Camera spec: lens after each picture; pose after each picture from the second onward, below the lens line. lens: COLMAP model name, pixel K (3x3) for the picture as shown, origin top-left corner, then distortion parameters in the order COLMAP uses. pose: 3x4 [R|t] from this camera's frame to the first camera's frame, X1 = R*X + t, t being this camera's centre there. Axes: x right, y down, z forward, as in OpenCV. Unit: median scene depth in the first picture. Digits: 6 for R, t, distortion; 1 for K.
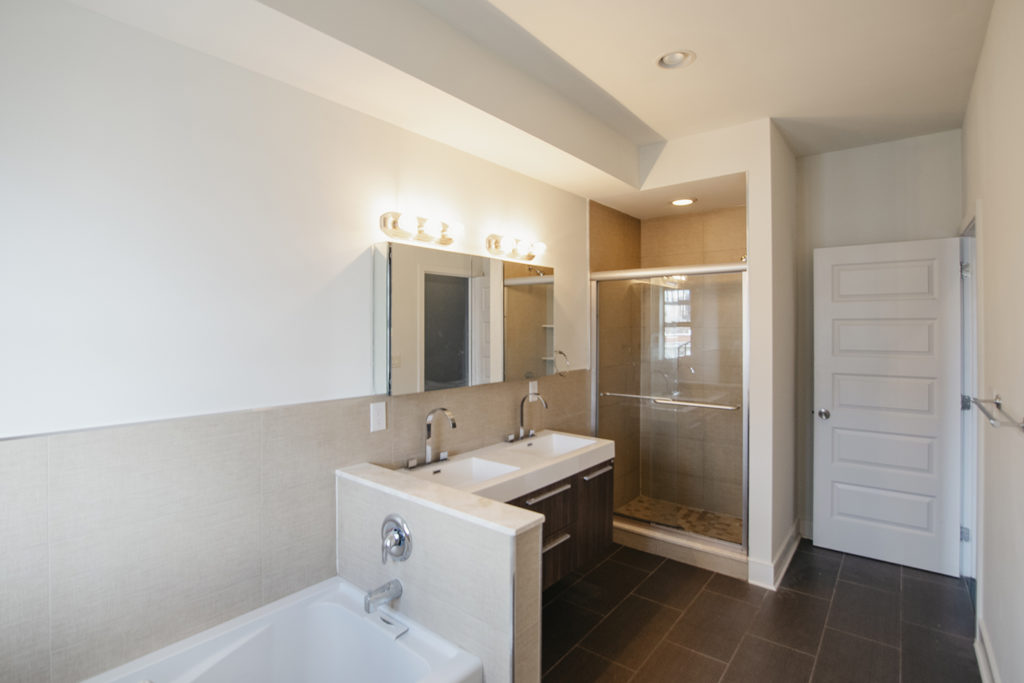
lens RADIAL K [[456.6, 0, 512.0], [0, 456.6, 341.5], [0, 0, 1]] dist [-0.023145, 0.000082]
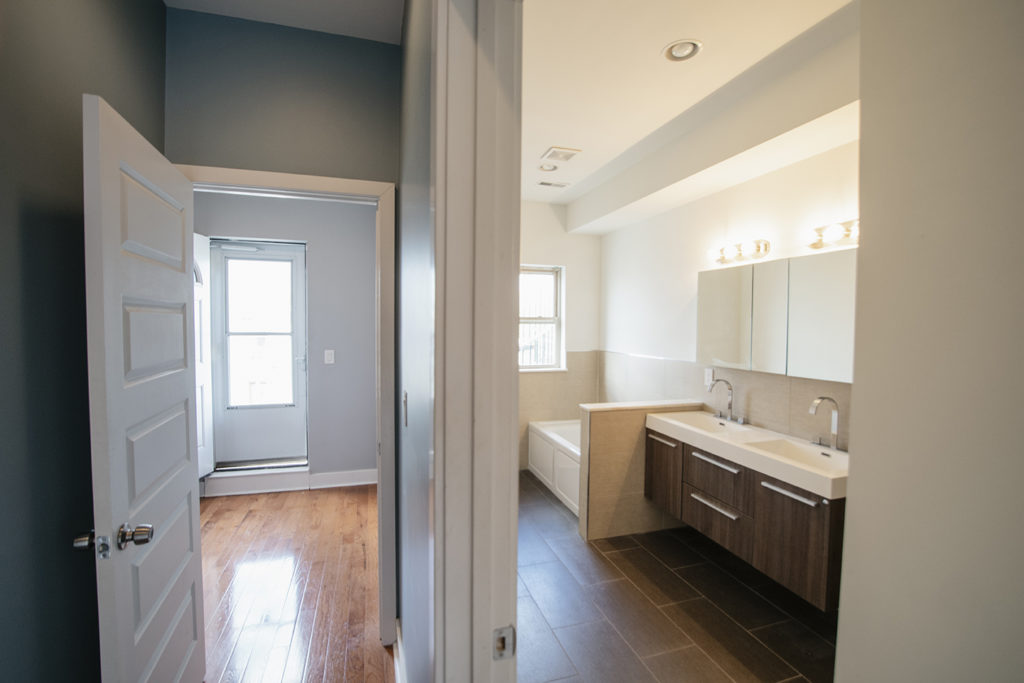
lens RADIAL K [[456.6, 0, 512.0], [0, 456.6, 341.5], [0, 0, 1]] dist [-0.023145, 0.000082]
pose [[-0.519802, 0.039705, -0.853363, 1.298542], [-0.020154, 0.998071, 0.058715, -0.040059], [0.854049, 0.047719, -0.518000, 1.090872]]
